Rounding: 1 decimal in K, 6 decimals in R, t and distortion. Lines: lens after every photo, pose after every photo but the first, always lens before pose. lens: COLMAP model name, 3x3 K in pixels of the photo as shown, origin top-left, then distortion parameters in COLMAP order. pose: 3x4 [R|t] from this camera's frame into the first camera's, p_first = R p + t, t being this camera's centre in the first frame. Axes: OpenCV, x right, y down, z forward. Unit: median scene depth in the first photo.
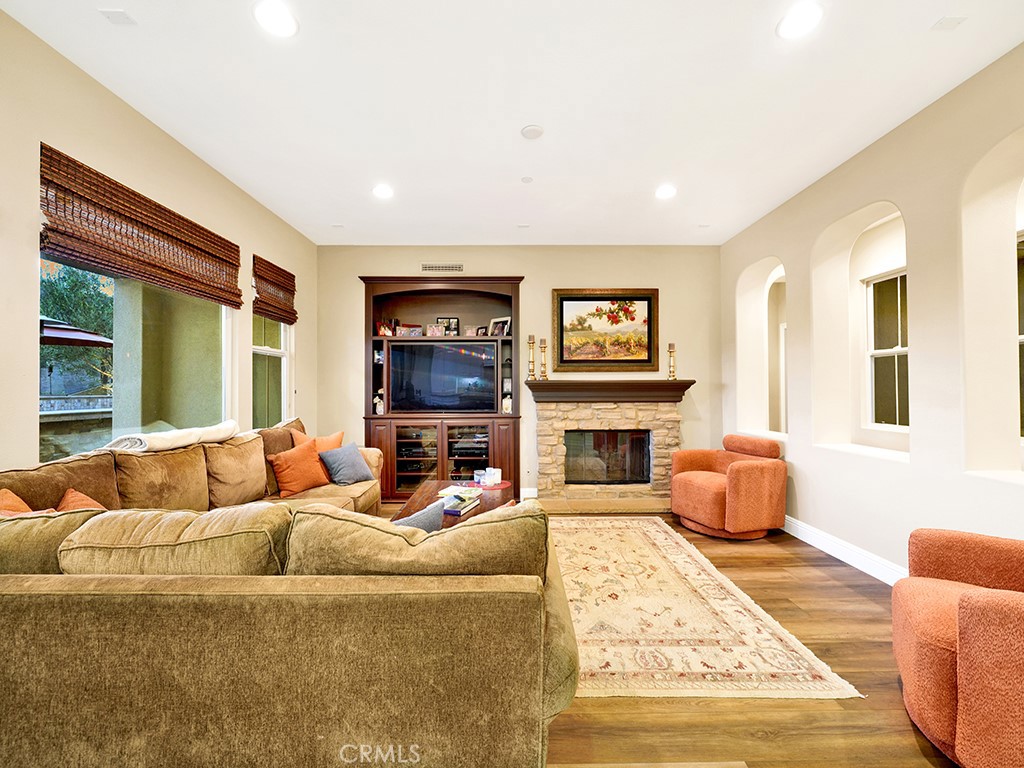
lens RADIAL K [[423.9, 0, 509.8], [0, 423.9, 384.9], [0, 0, 1]] dist [-0.001497, -0.000056]
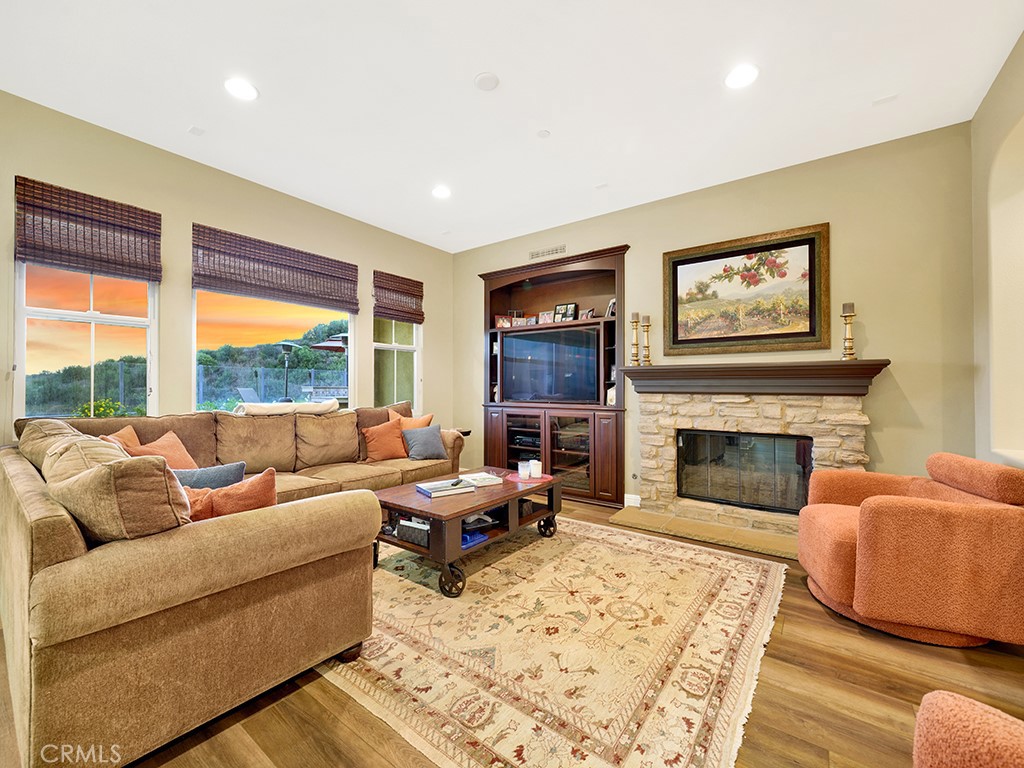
lens RADIAL K [[423.9, 0, 507.8], [0, 423.9, 384.6], [0, 0, 1]] dist [-0.001497, -0.000056]
pose [[0.792836, 0.001712, -0.609432, 0.364223], [-0.000243, 0.999997, 0.002494, 0.022623], [0.609434, -0.001830, 0.792834, 0.182069]]
